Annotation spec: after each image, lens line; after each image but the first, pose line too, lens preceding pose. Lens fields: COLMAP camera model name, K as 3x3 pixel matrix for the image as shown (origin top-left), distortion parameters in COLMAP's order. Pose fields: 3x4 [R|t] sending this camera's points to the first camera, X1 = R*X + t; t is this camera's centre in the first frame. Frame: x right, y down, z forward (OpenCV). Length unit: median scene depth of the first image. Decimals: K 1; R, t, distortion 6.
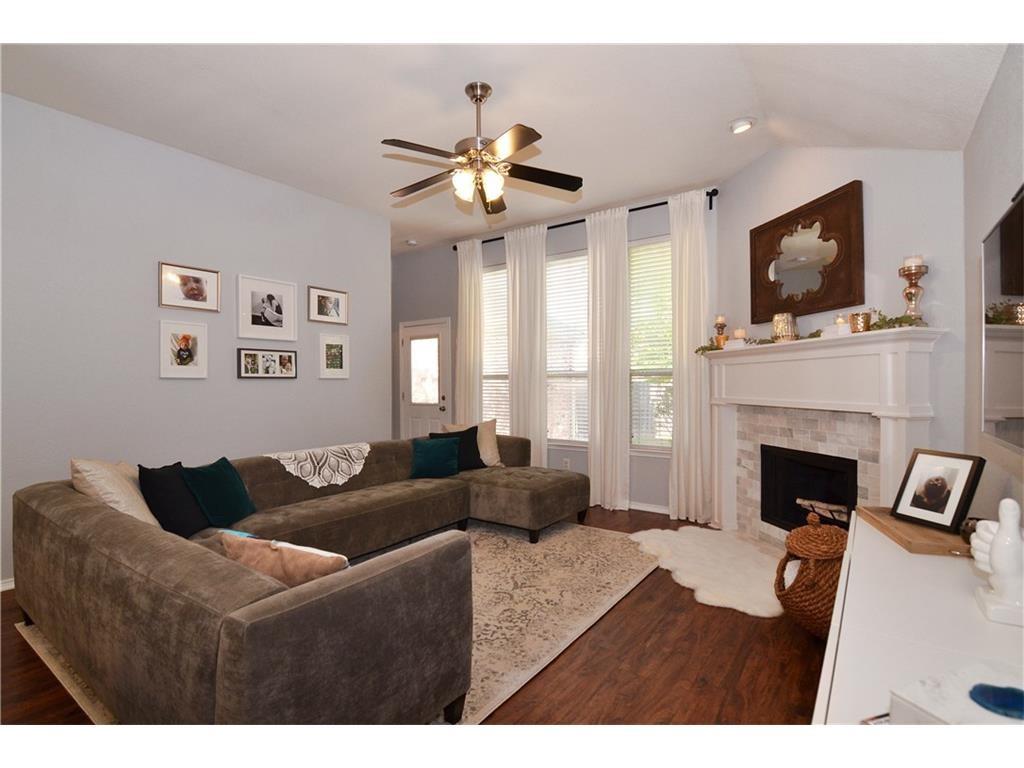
lens RADIAL K [[498.6, 0, 512.0], [0, 498.6, 384.0], [0, 0, 1]] dist [-0.014923, -0.000346]
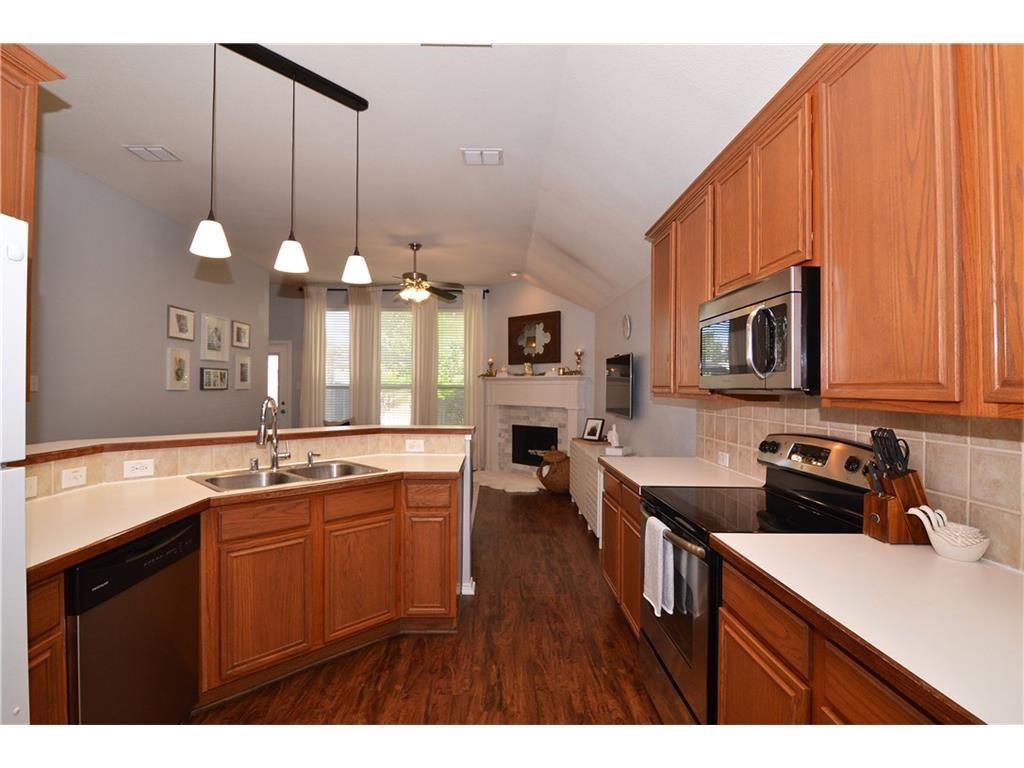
lens RADIAL K [[498.6, 0, 512.0], [0, 498.6, 384.0], [0, 0, 1]] dist [-0.014923, -0.000346]
pose [[0.790855, 0.014175, 0.611839, -0.735807], [-0.011221, 0.999900, -0.008661, -0.026553], [-0.611901, -0.000015, 0.790935, -0.594766]]
